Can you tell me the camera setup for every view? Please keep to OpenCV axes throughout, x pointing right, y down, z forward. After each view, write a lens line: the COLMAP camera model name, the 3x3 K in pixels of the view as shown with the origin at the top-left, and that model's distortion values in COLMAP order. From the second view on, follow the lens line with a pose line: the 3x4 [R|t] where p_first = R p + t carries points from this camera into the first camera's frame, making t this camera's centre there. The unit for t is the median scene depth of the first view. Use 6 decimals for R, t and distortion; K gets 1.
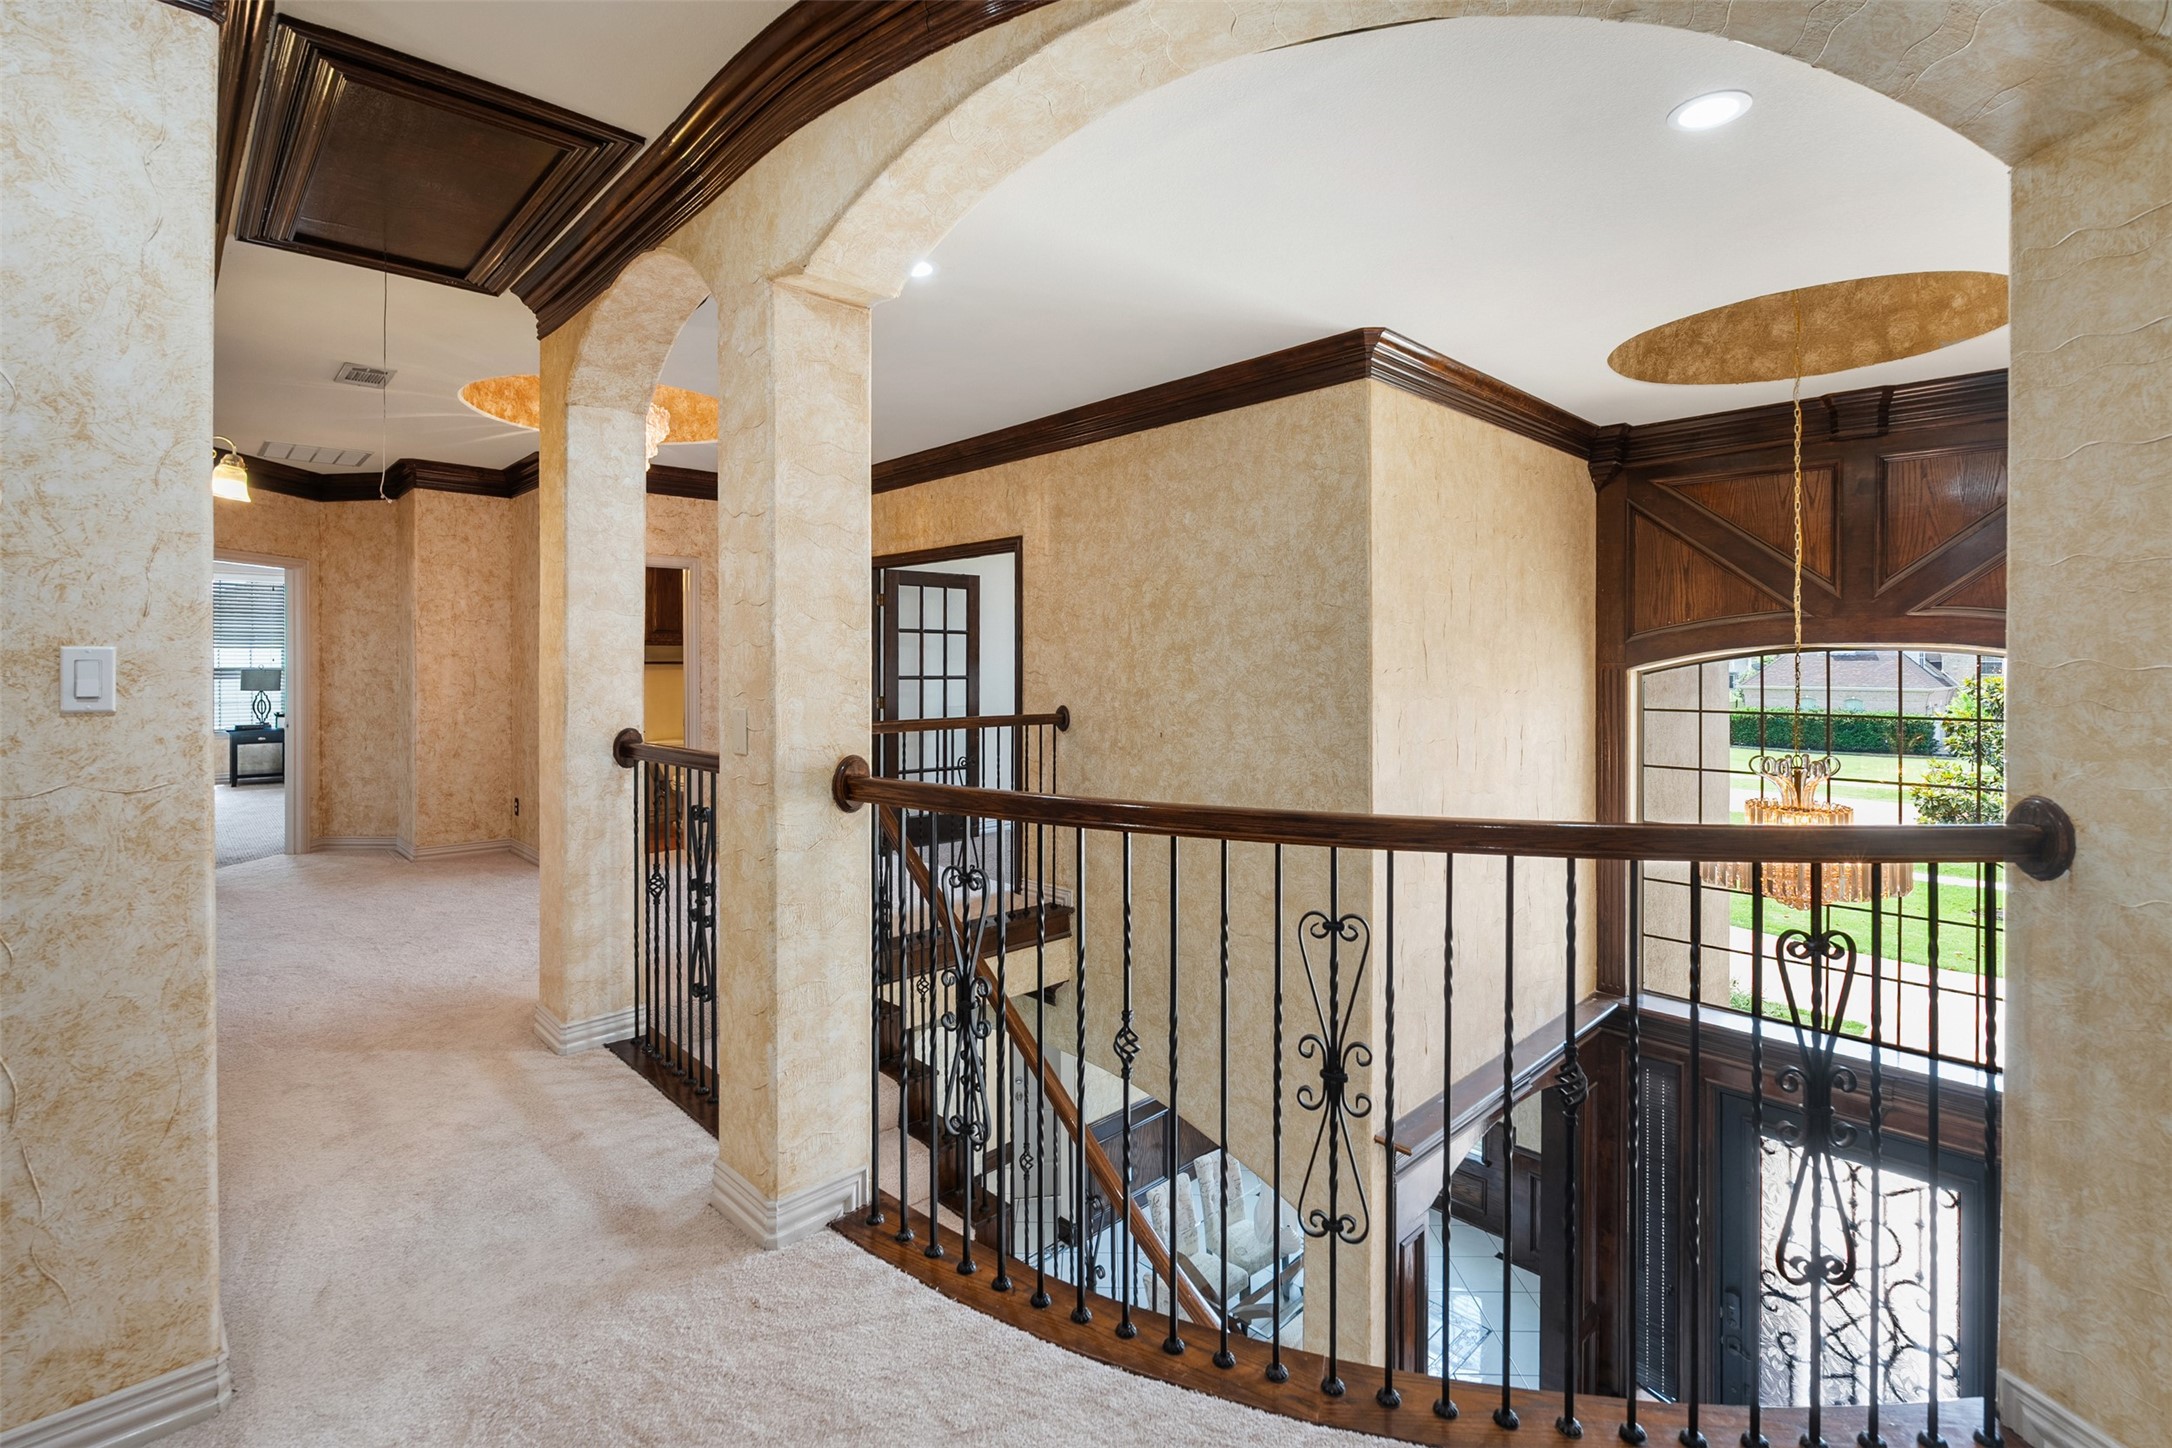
lens RADIAL K [[967.6, 0, 1091.4], [0, 967.6, 662.6], [0, 0, 1]] dist [-0.007625, 0.000828]
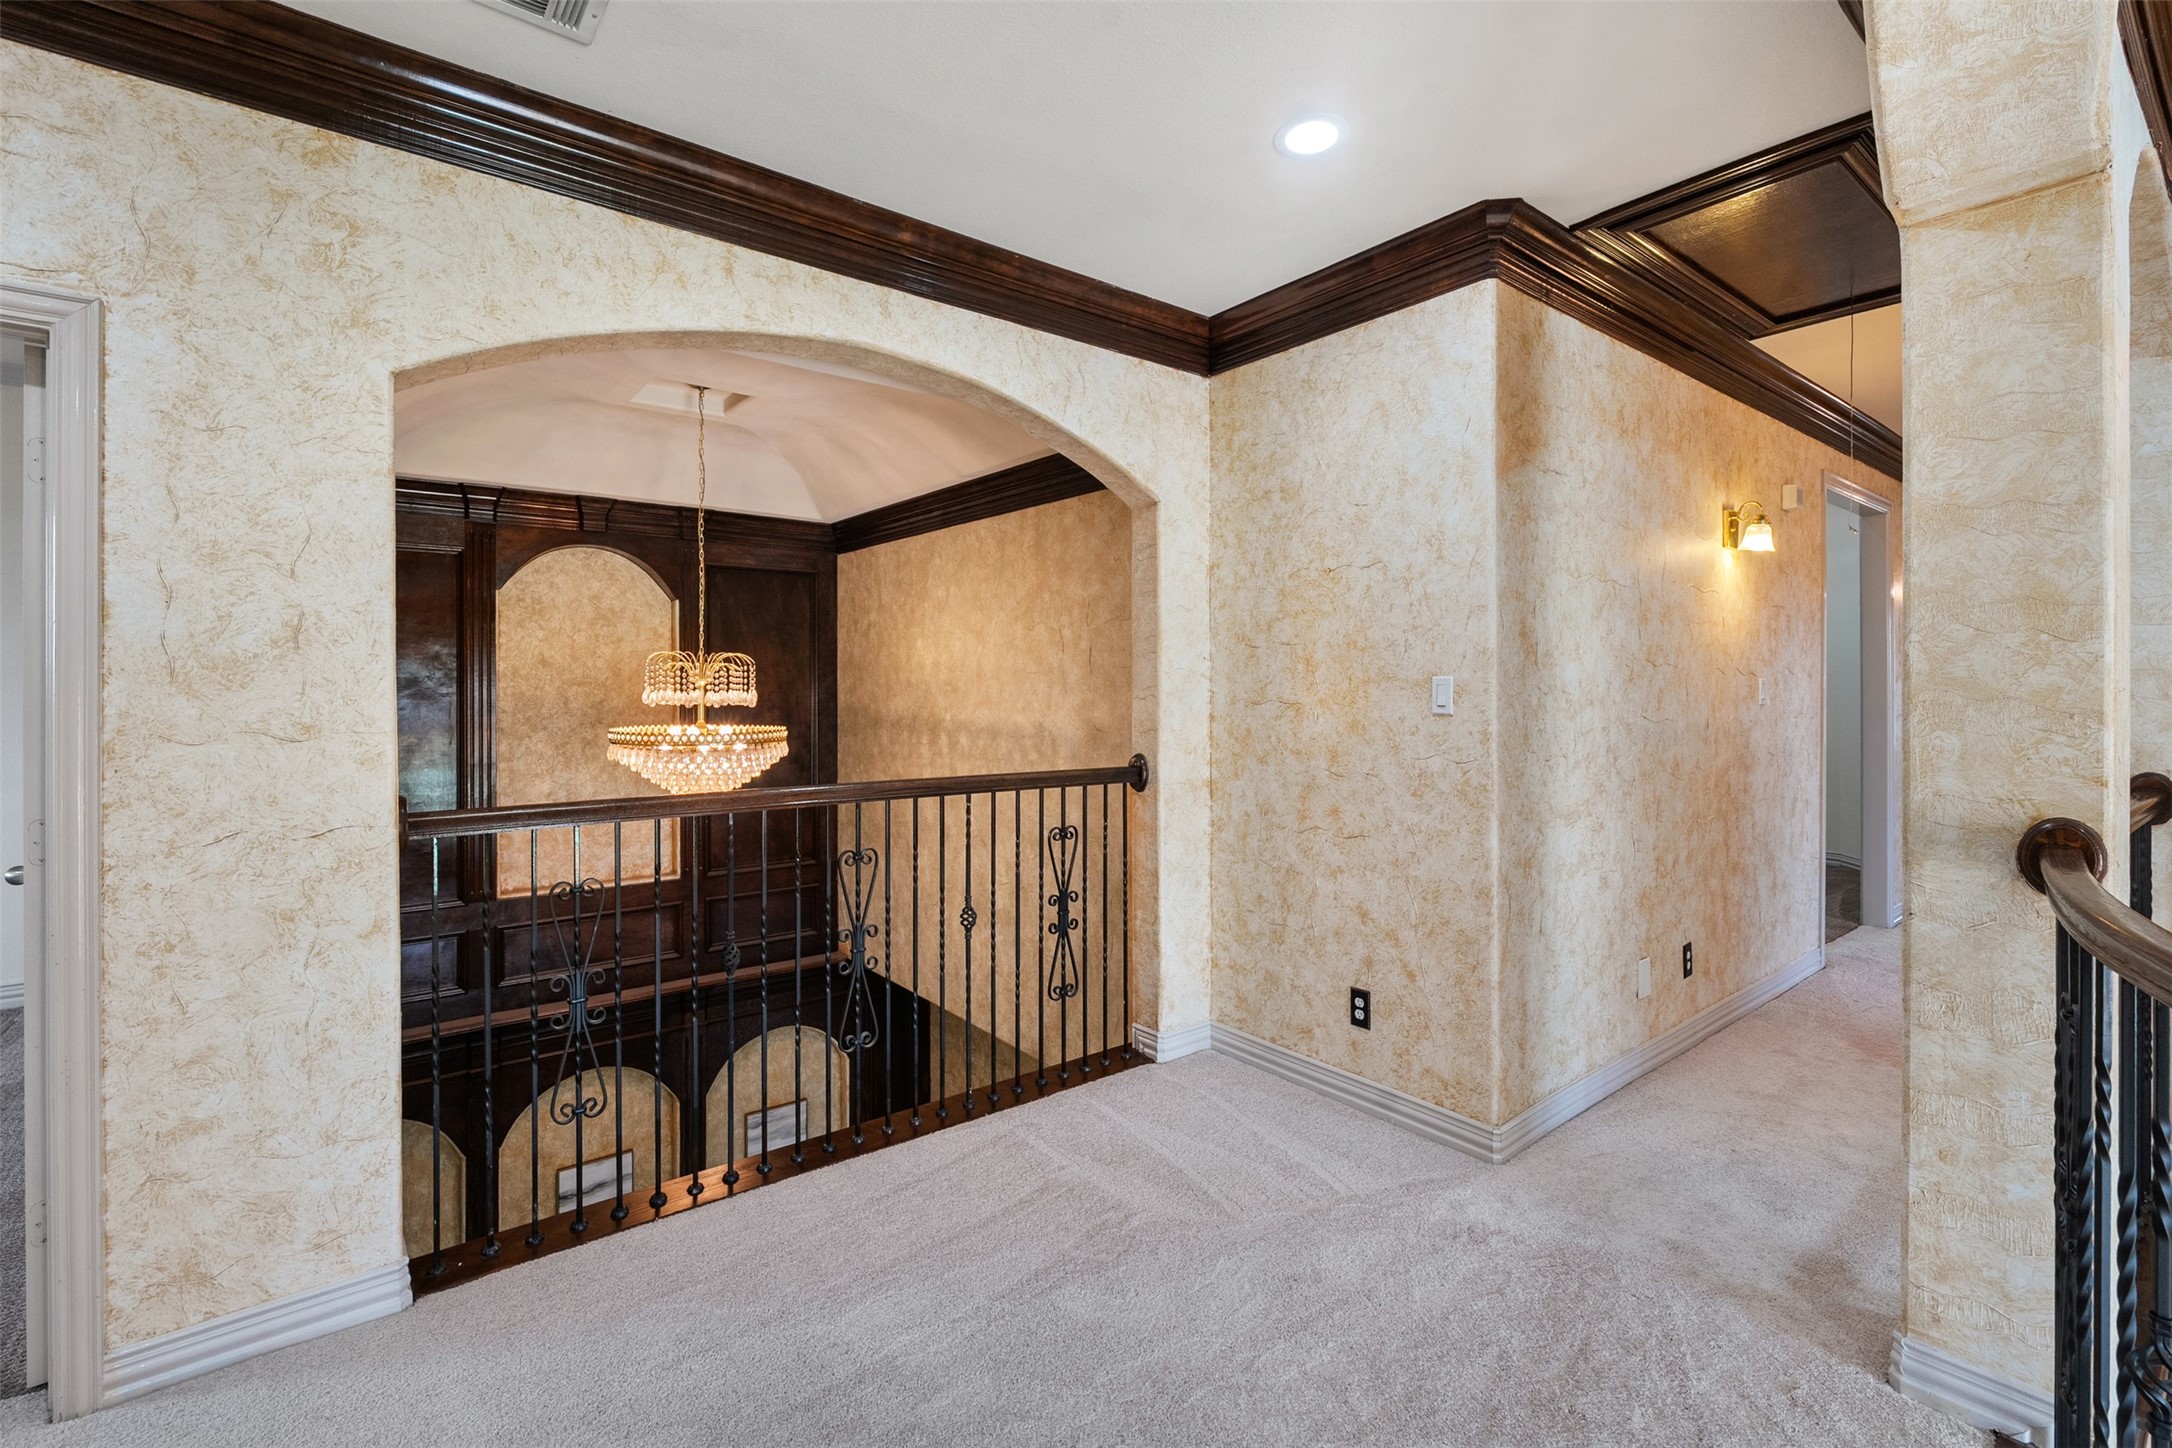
lens RADIAL K [[967.6, 0, 1093.8], [0, 967.6, 688.2], [0, 0, 1]] dist [-0.007625, 0.000828]
pose [[-0.093251, 0.004602, -0.995632, 0.716316], [-0.000482, 0.999989, 0.004667, -0.003465], [0.995643, 0.000915, -0.093248, 0.492732]]
